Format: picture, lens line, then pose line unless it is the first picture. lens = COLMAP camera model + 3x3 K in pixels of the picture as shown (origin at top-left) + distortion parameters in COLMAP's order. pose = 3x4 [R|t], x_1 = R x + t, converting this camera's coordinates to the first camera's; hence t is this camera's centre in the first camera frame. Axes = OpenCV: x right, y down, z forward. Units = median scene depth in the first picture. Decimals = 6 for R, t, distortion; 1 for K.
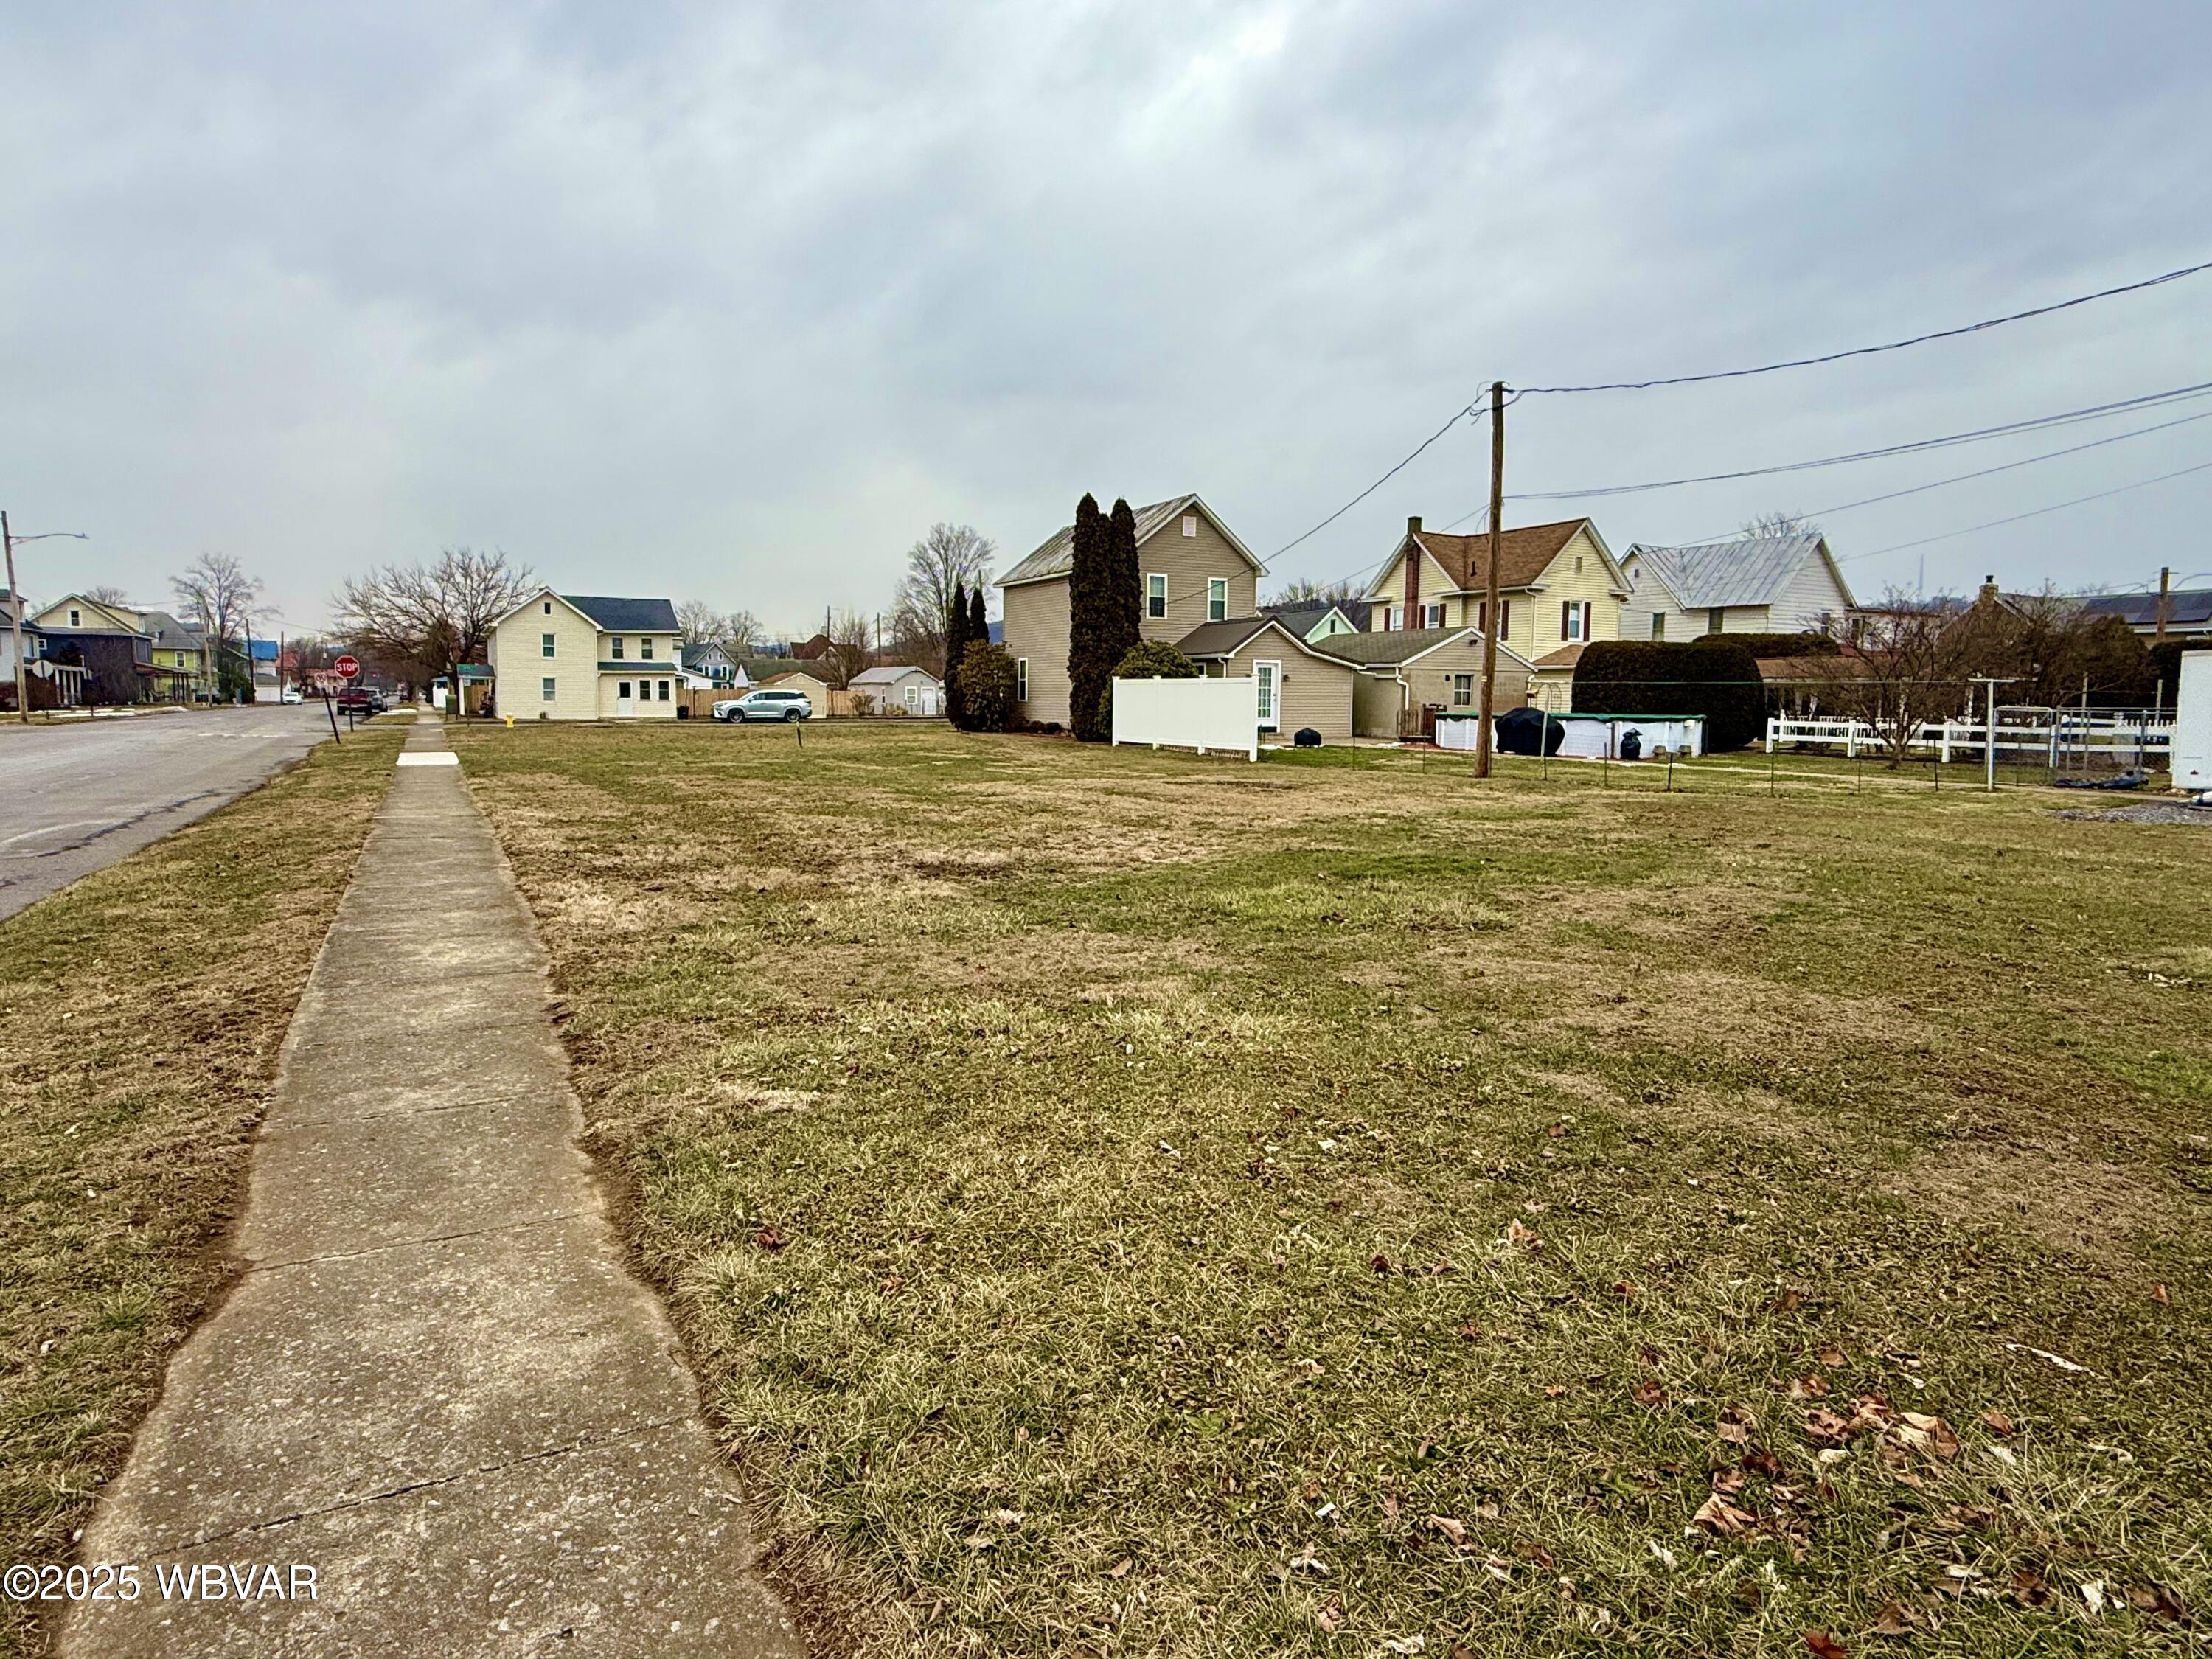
lens RADIAL K [[1273.8, 0, 1100.6], [0, 1273.8, 825.7], [0, 0, 1]] dist [0.009817, -0.000112]
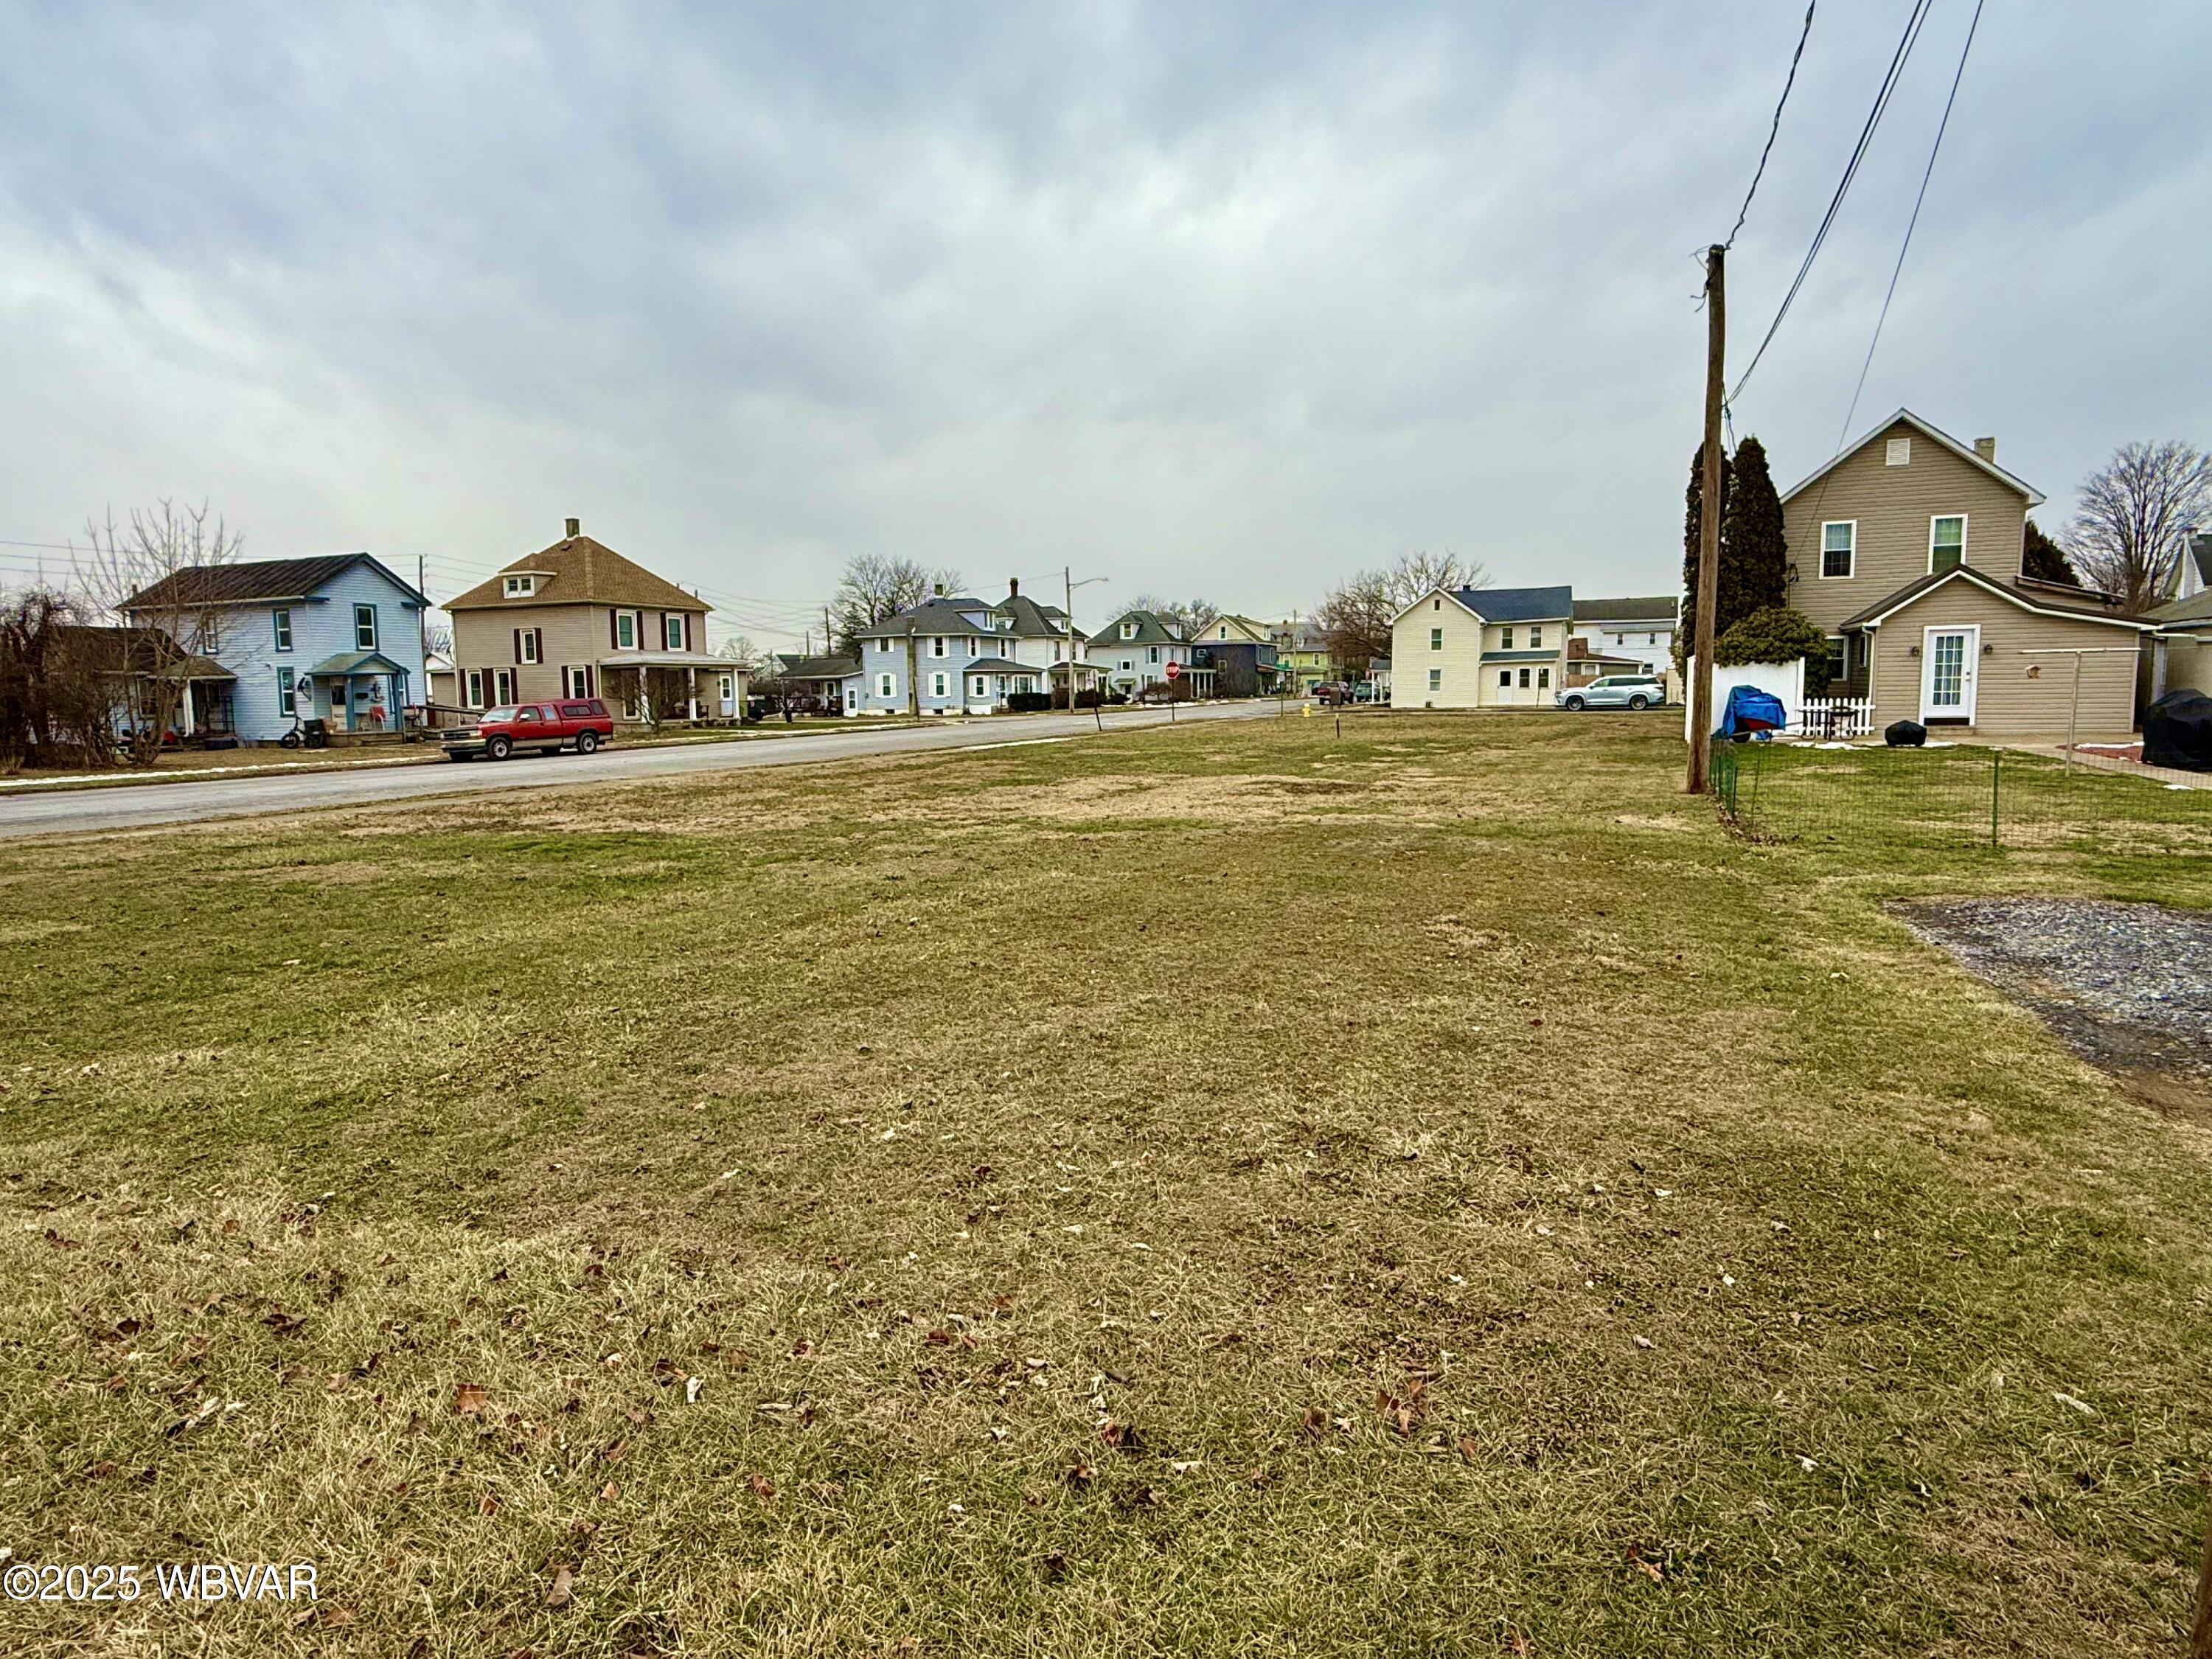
lens RADIAL K [[1273.8, 0, 1092.8], [0, 1273.8, 831.7], [0, 0, 1]] dist [0.009817, -0.000112]
pose [[0.628886, 0.071224, -0.774228, 0.230862], [-0.058012, 0.997318, 0.044625, -0.010006], [0.775330, 0.016850, 0.631331, 0.095605]]
